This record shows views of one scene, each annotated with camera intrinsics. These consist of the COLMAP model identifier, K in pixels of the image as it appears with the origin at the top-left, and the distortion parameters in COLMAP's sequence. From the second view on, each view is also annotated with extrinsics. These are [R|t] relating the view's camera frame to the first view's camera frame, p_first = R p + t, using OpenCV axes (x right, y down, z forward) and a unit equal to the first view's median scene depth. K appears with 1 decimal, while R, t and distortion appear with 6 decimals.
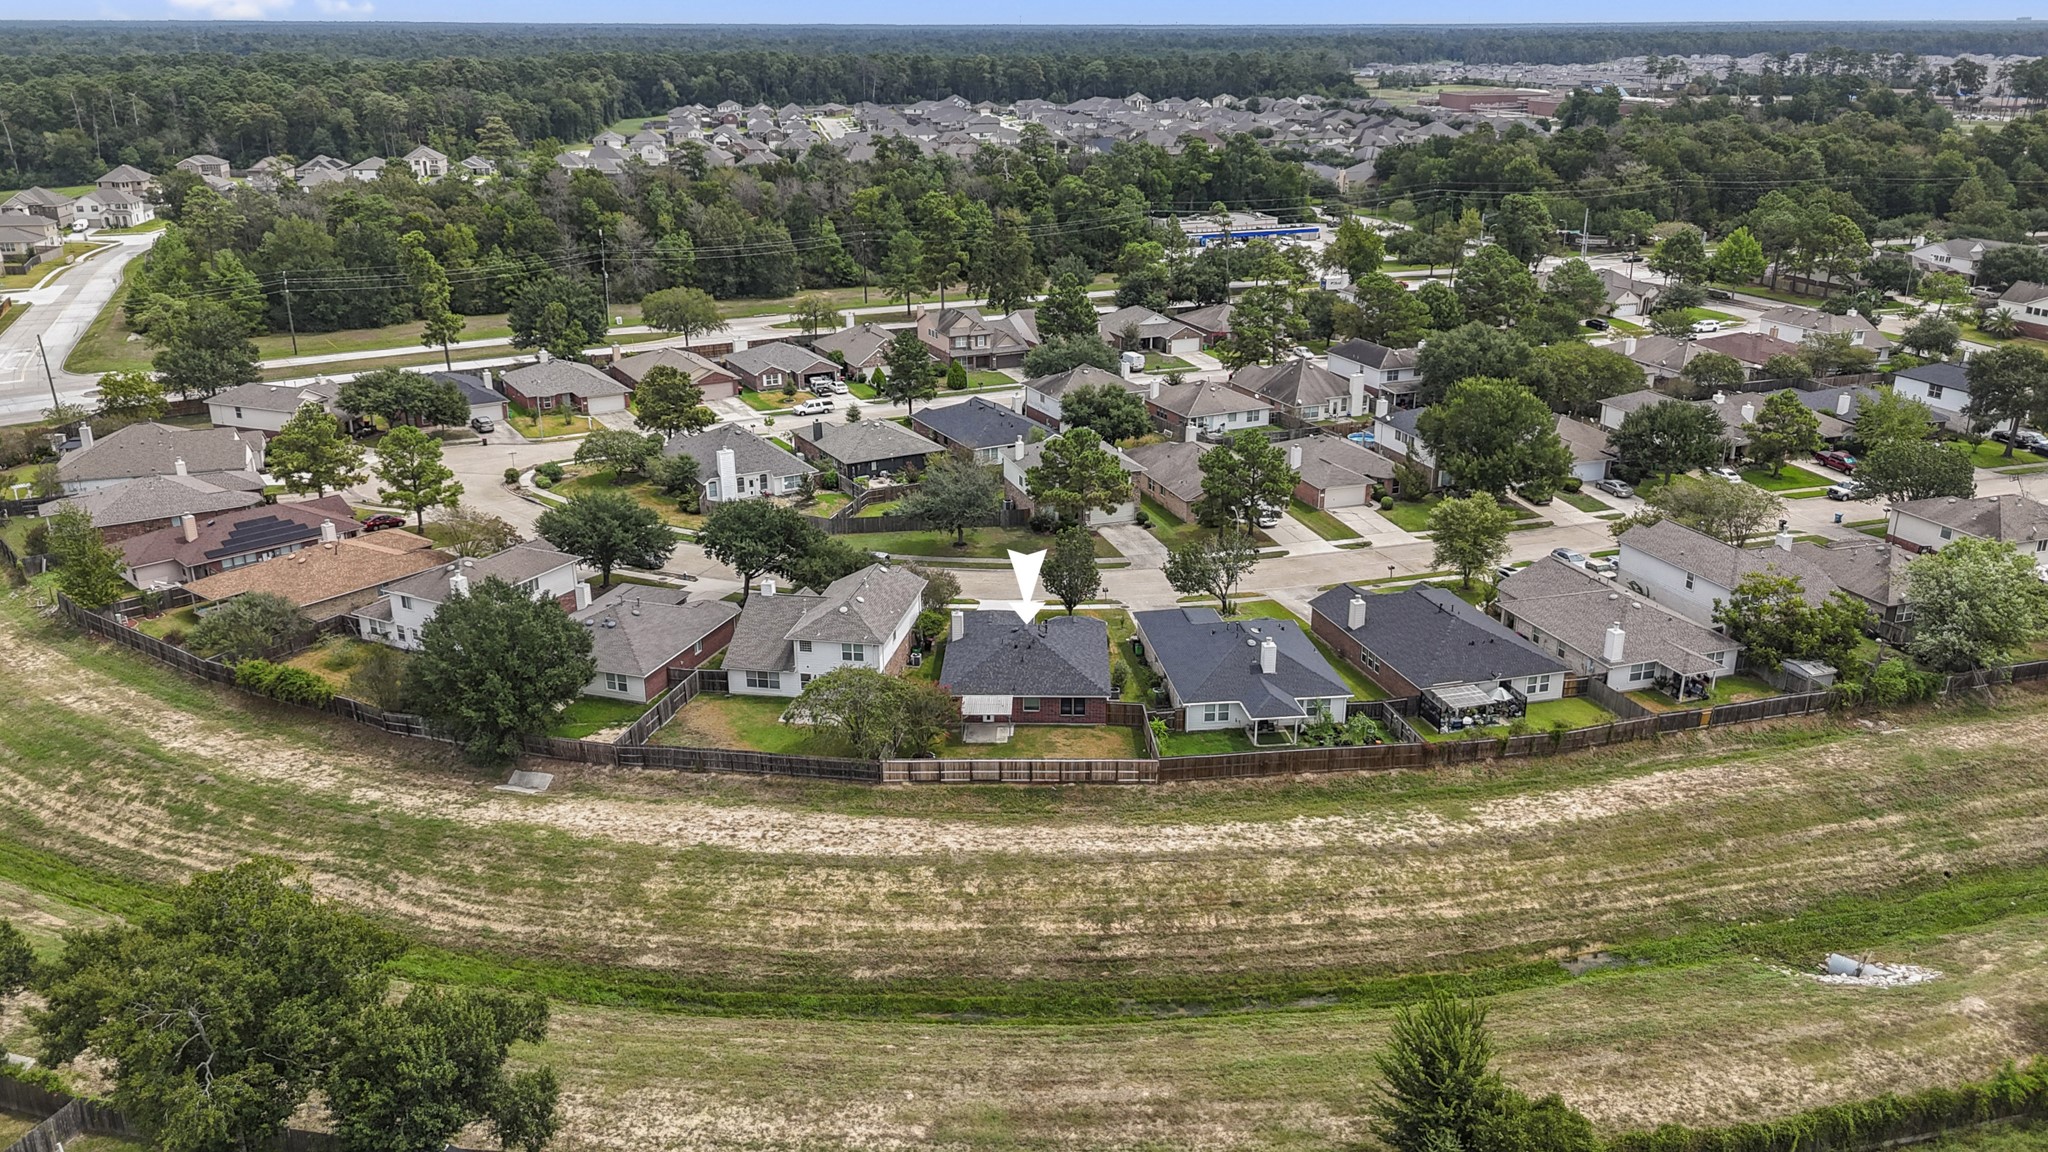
lens RADIAL K [[1516.5, 0, 1021.9], [0, 1516.5, 577.7], [0, 0, 1]] dist [0.040060, -0.025782]
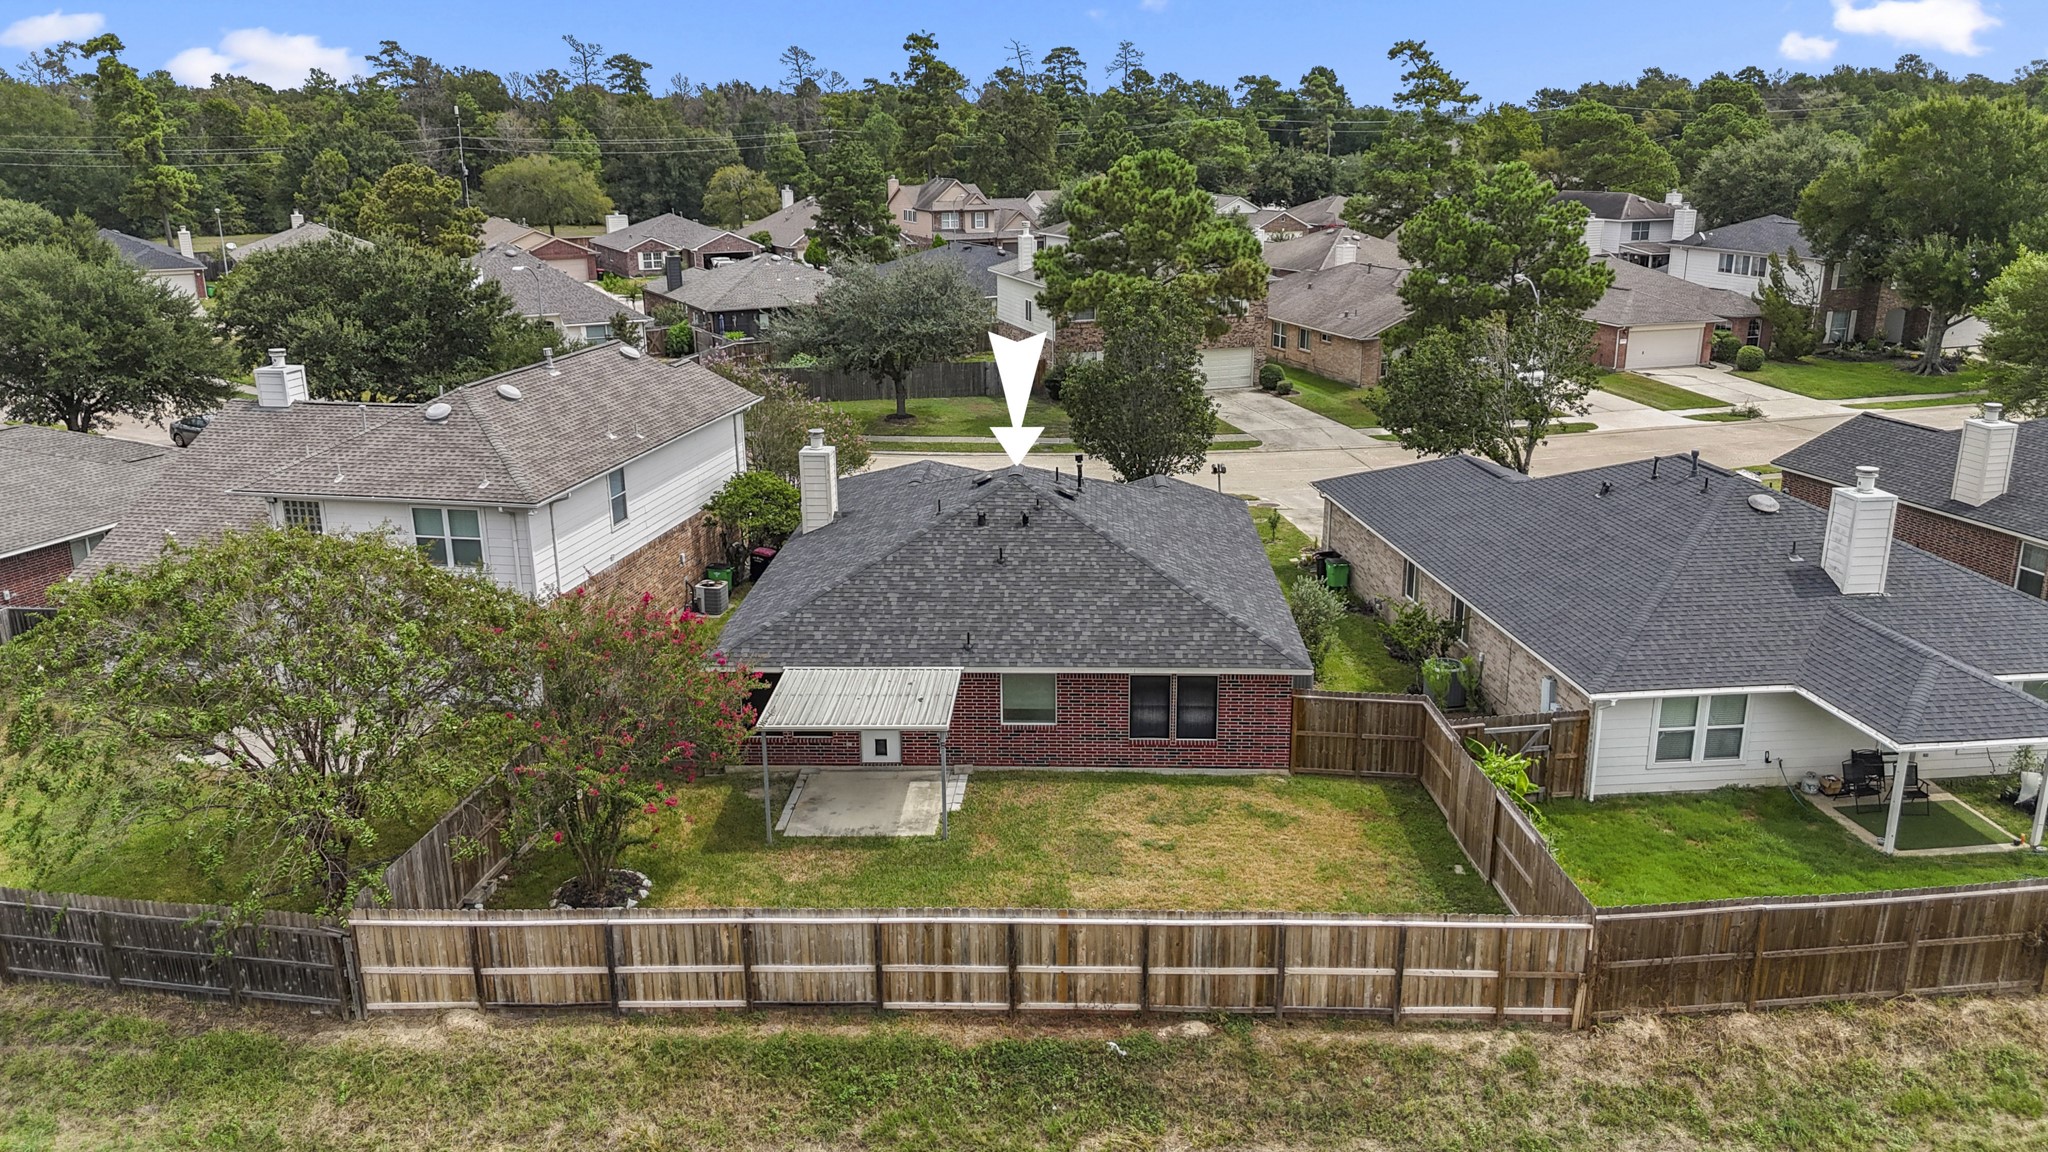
lens RADIAL K [[1516.5, 0, 1026.0], [0, 1516.5, 569.4], [0, 0, 1]] dist [0.040060, -0.025782]
pose [[0.999833, 0.000132, -0.018265, 0.010942], [-0.001233, 0.998182, -0.060254, 0.075711], [0.018224, 0.060266, 0.998016, 0.709520]]
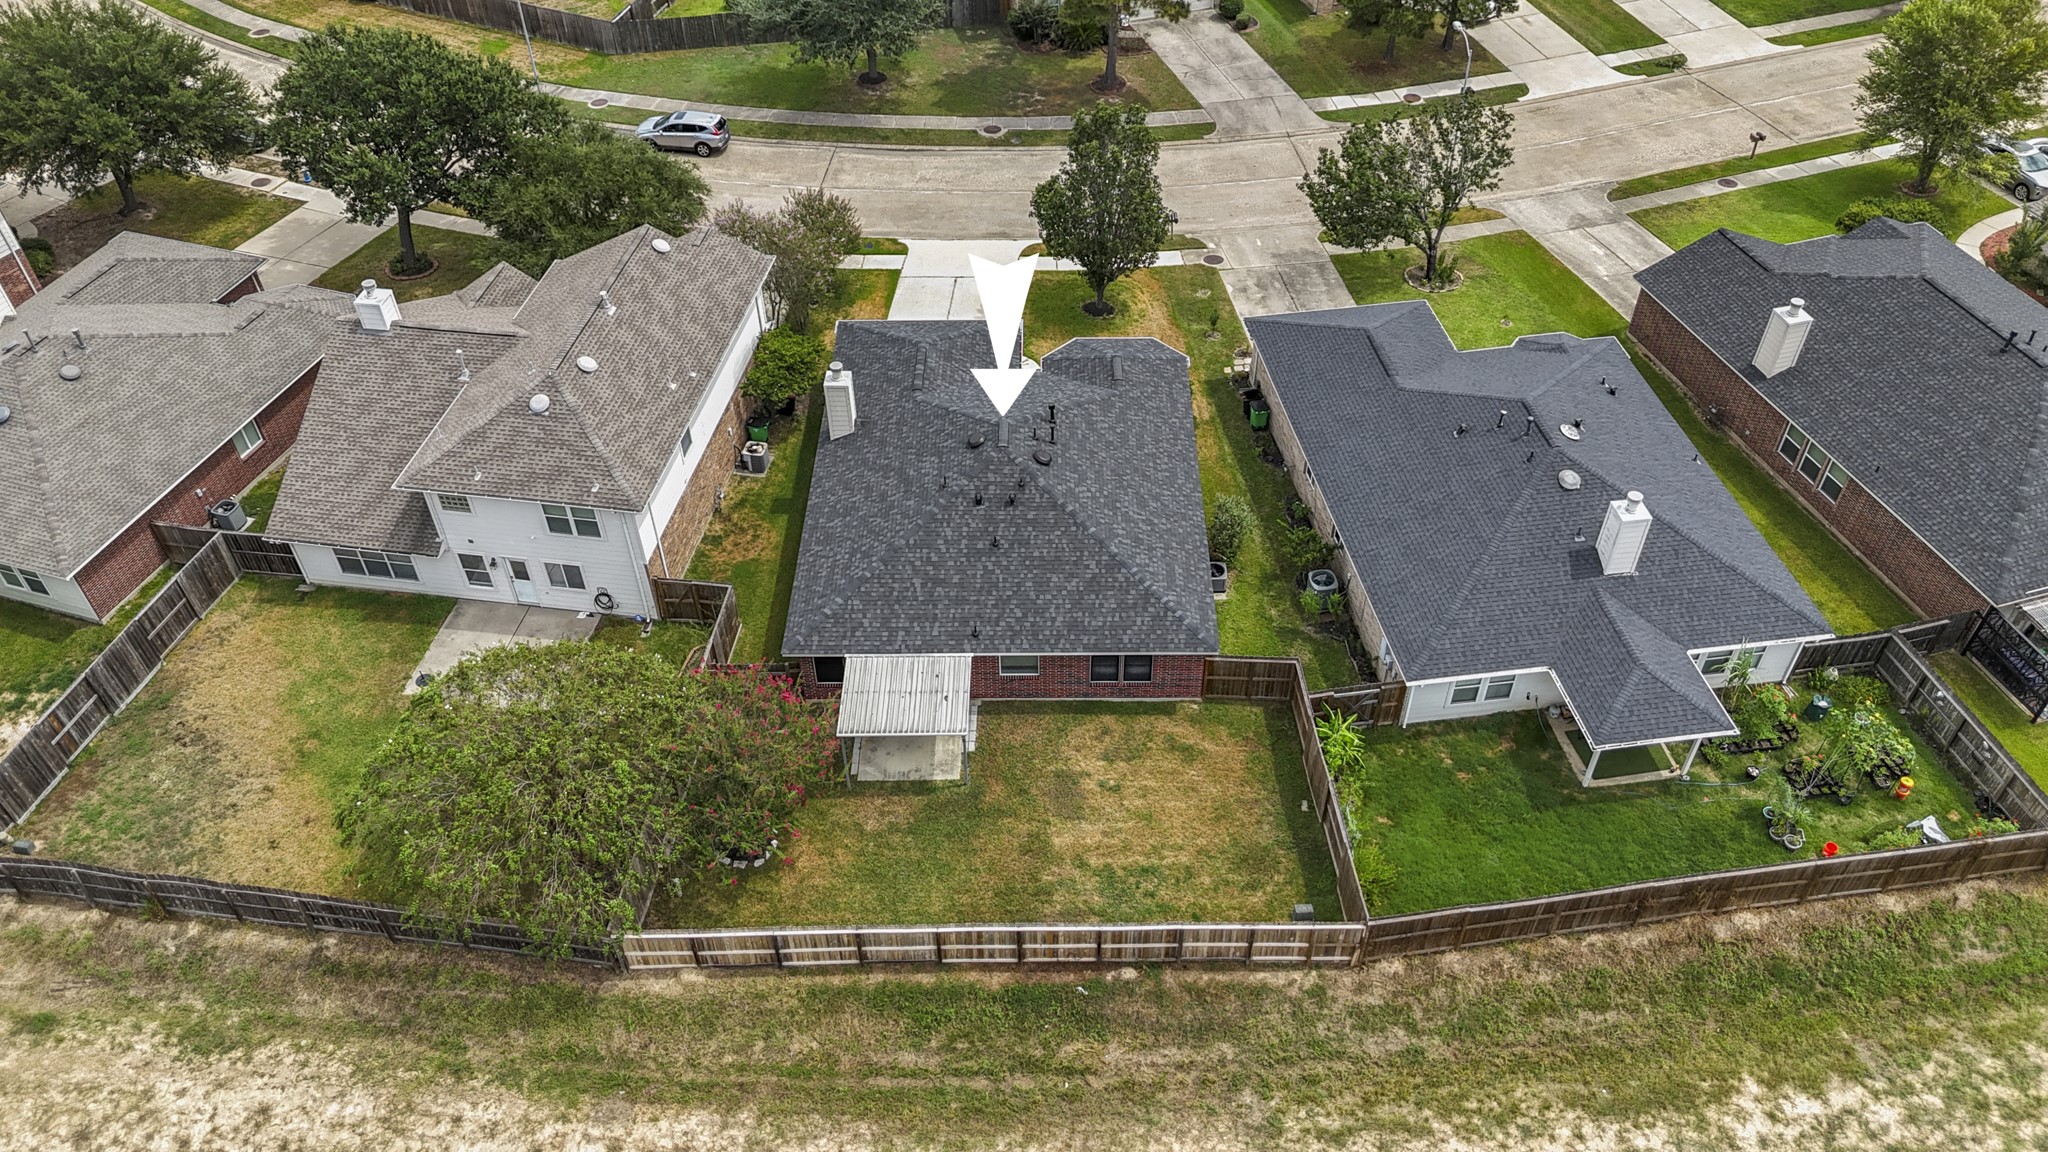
lens RADIAL K [[1516.5, 0, 1025.0], [0, 1516.5, 570.9], [0, 0, 1]] dist [0.040060, -0.025782]
pose [[0.999847, -0.016995, 0.004162, 0.006565], [0.013947, 0.917721, 0.396981, -0.097849], [-0.010566, -0.396862, 0.917817, 0.637083]]
